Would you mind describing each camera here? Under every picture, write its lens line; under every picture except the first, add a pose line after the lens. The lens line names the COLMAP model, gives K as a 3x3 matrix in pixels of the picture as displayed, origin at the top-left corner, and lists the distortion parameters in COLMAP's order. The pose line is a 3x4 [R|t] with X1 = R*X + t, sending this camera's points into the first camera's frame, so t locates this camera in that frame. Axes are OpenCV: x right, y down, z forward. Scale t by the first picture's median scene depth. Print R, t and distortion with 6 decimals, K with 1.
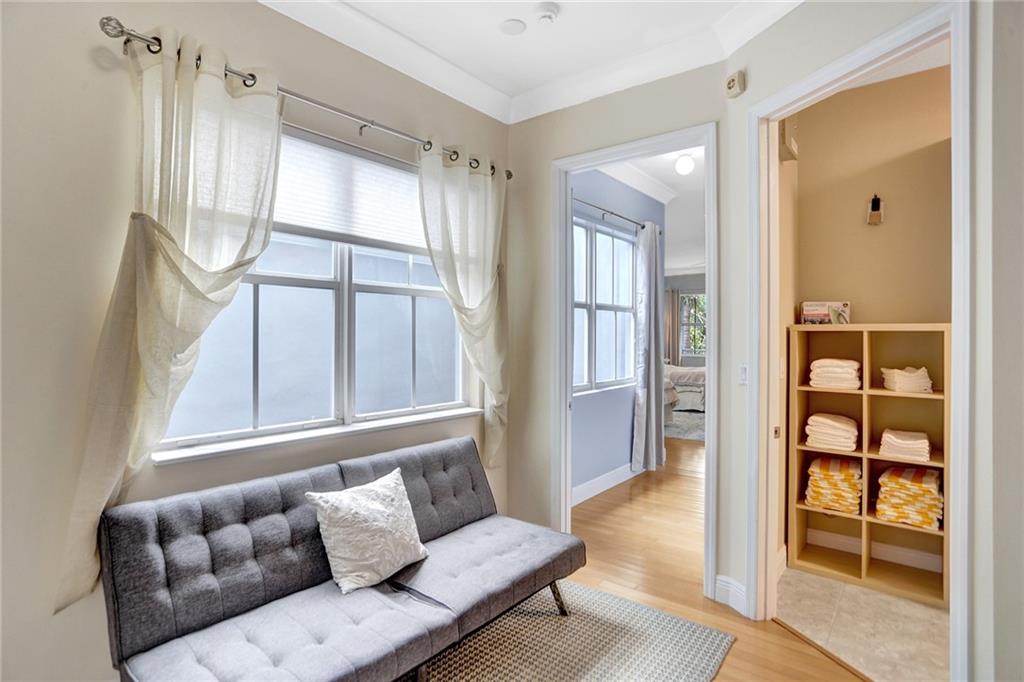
lens RADIAL K [[520.7, 0, 512.3], [0, 520.7, 332.3], [0, 0, 1]] dist [-0.037189, 0.013416]
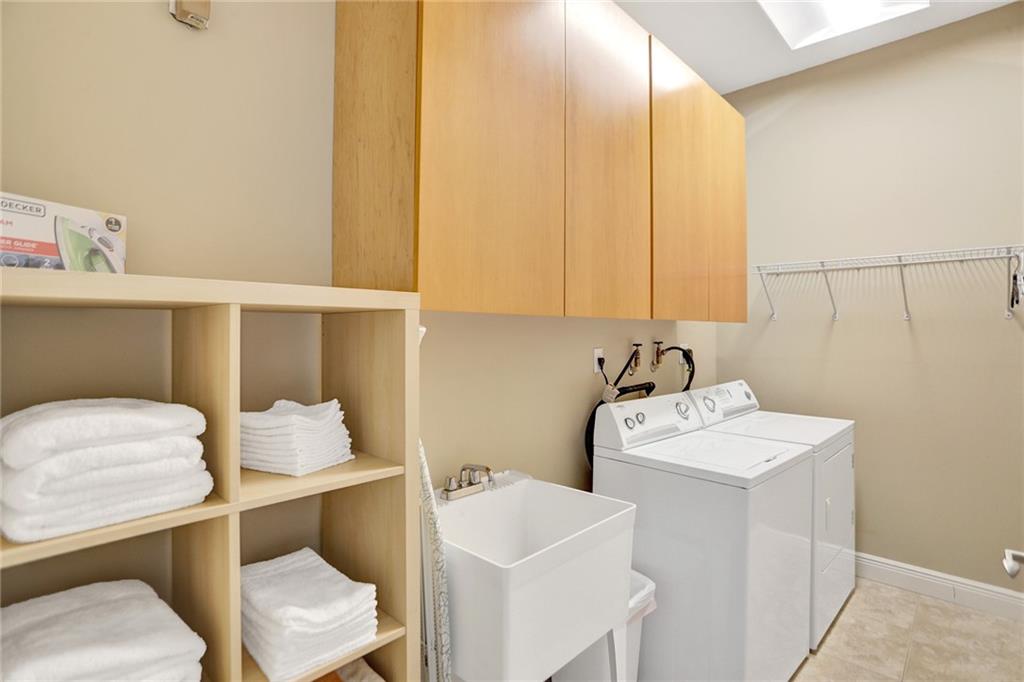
lens RADIAL K [[520.7, 0, 512.2], [0, 520.7, 332.7], [0, 0, 1]] dist [-0.037189, 0.013416]
pose [[0.087832, -0.004294, 0.996126, 0.393936], [0.003219, 0.999987, 0.004027, 0.012886], [-0.996130, 0.002853, 0.087845, 0.796533]]
